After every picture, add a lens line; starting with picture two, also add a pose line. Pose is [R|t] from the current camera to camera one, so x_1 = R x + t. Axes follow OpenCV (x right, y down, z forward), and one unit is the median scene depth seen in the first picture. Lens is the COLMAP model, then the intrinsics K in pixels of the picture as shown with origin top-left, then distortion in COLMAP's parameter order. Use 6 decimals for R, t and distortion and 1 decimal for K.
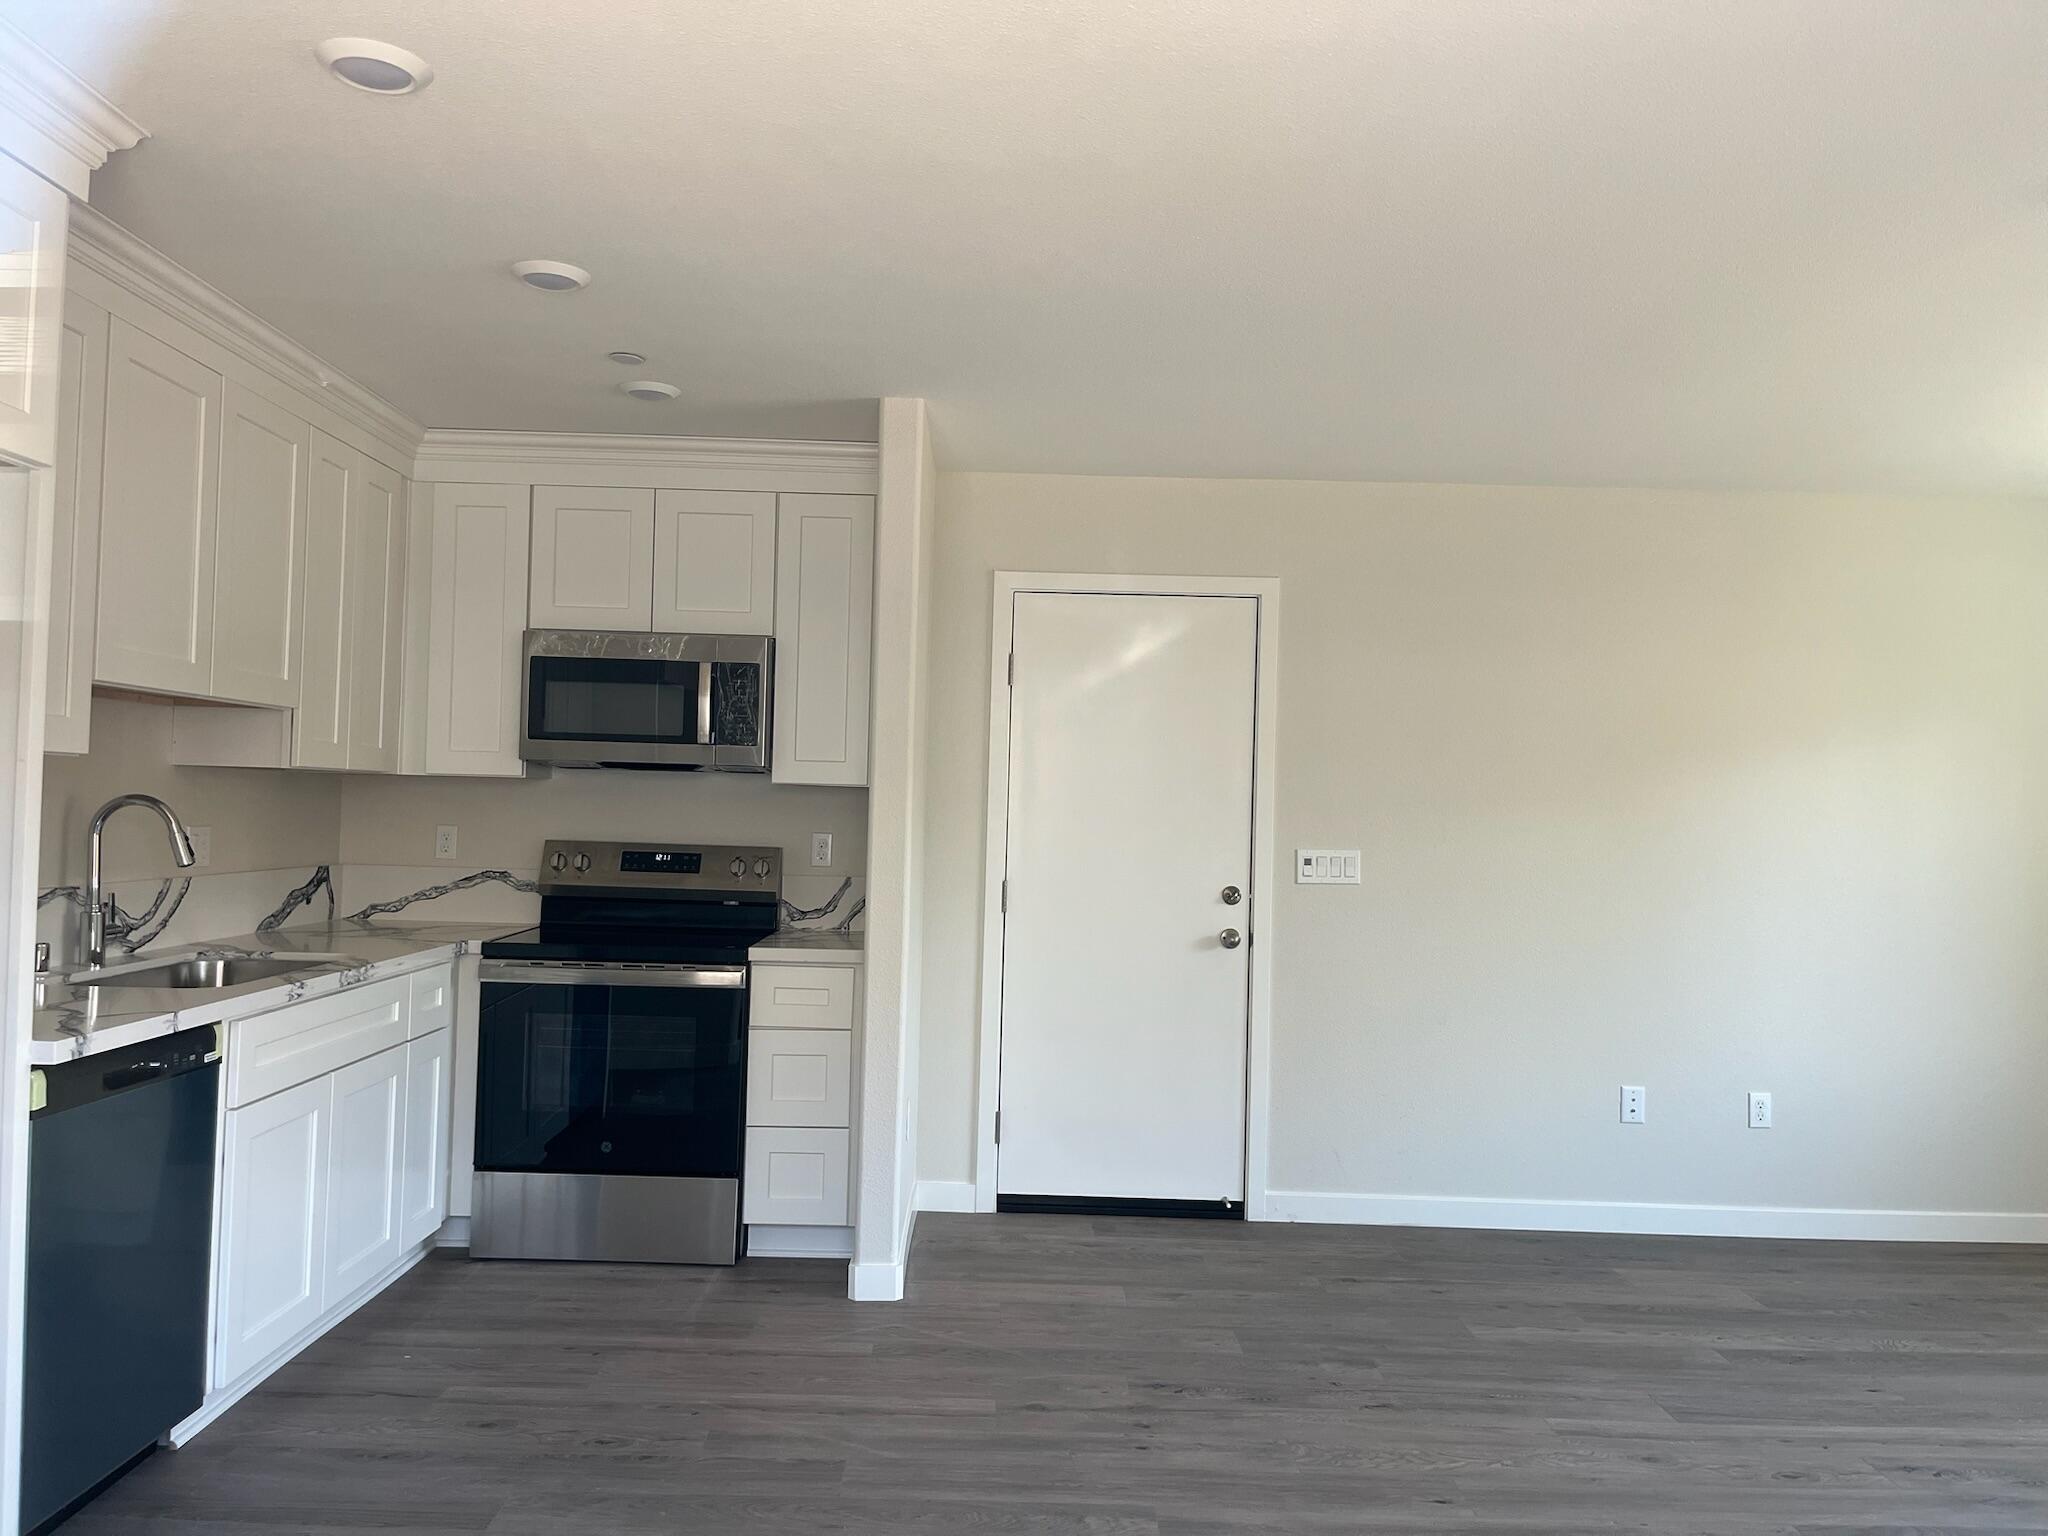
lens RADIAL K [[1554.7, 0, 1005.2], [0, 1554.7, 774.6], [0, 0, 1]] dist [0.028882, -0.012667]
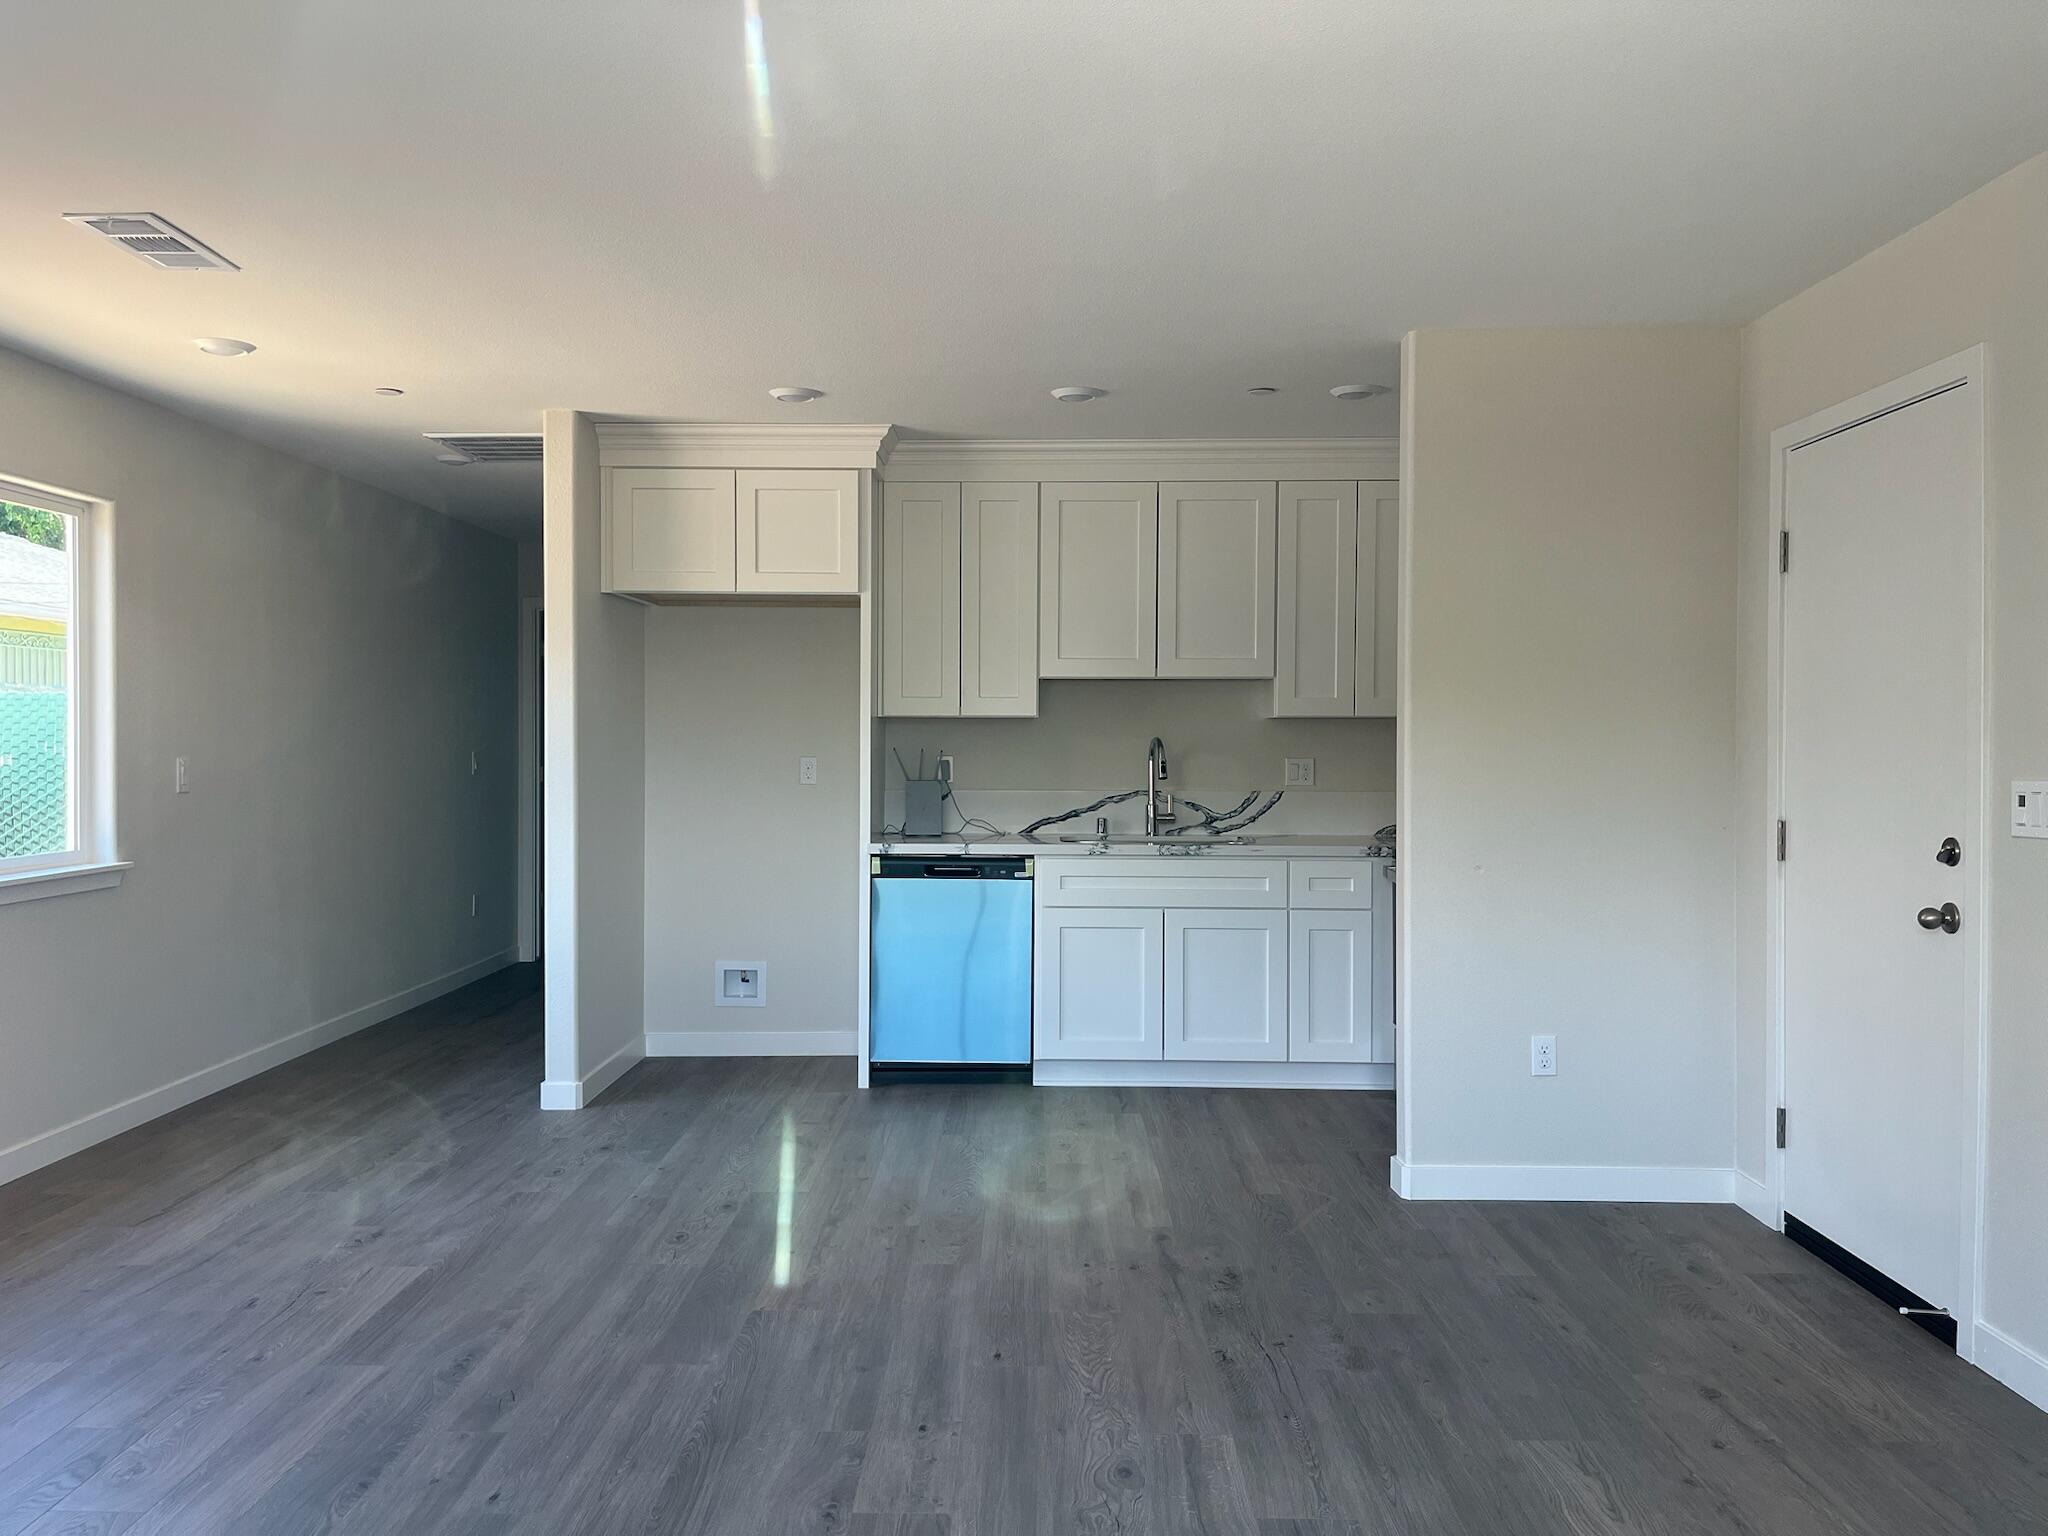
lens RADIAL K [[1554.7, 0, 1005.3], [0, 1554.7, 761.9], [0, 0, 1]] dist [0.028882, -0.012667]
pose [[-0.018186, -0.012844, -0.999752, 1.029449], [0.014513, 0.999809, -0.013109, 0.054672], [0.999729, -0.014748, -0.017996, 0.785281]]
